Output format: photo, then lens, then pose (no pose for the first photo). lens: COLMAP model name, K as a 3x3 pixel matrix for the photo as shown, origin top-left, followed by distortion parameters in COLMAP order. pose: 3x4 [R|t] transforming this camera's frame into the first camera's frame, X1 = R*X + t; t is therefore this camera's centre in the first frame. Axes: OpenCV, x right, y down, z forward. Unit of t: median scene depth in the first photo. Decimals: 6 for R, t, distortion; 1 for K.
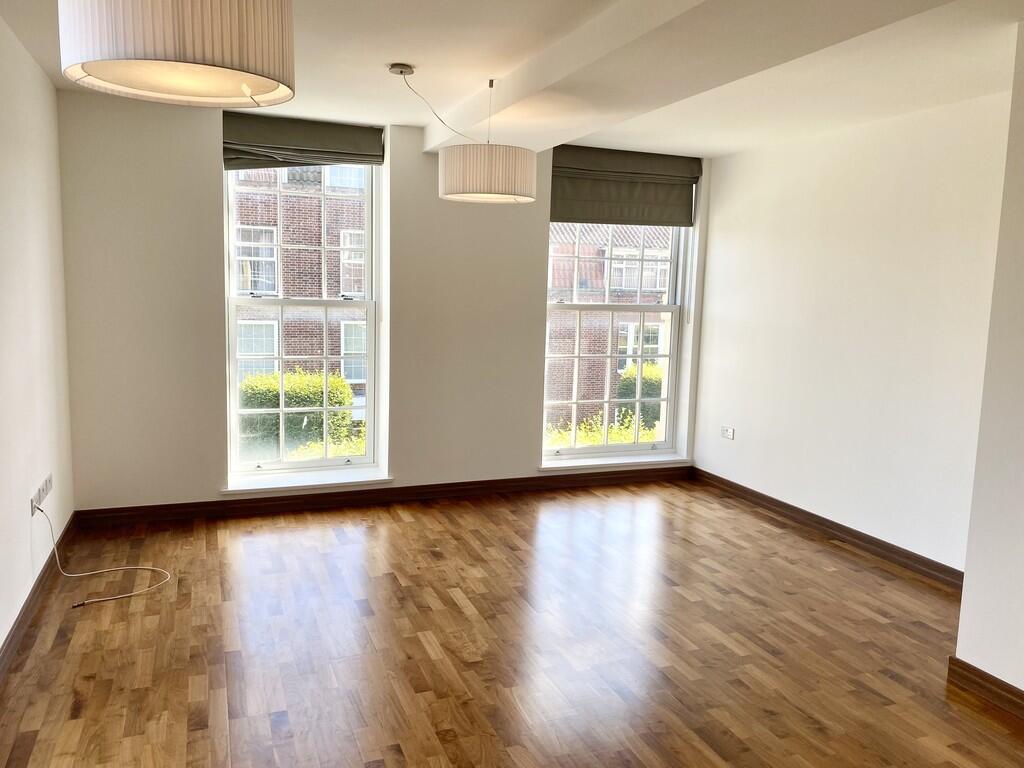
lens RADIAL K [[773.7, 0, 511.5], [0, 773.7, 386.1], [0, 0, 1]] dist [-0.013448, 0.002804]
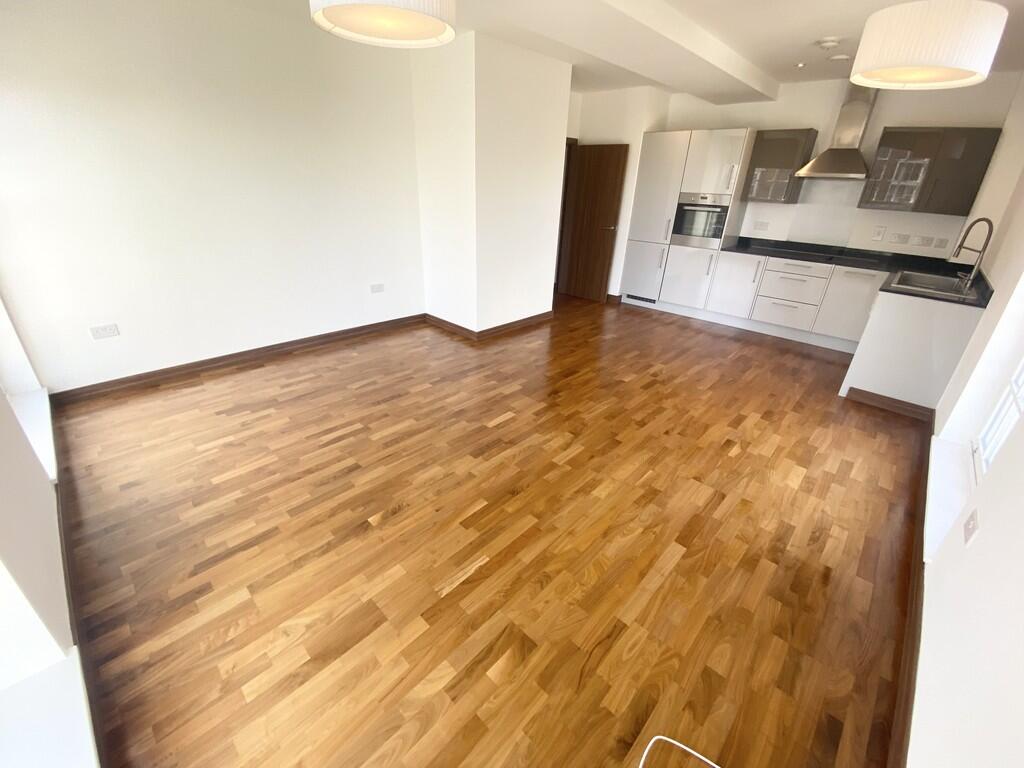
lens RADIAL K [[419.4, 0, 510.2], [0, 419.4, 379.4], [0, 0, 1]] dist [0.006884, -0.002441]
pose [[-0.416906, -0.420726, 0.805717, -0.555254], [0.072064, 0.868336, 0.490712, -0.159394], [-0.906089, 0.262644, -0.331695, 1.161490]]
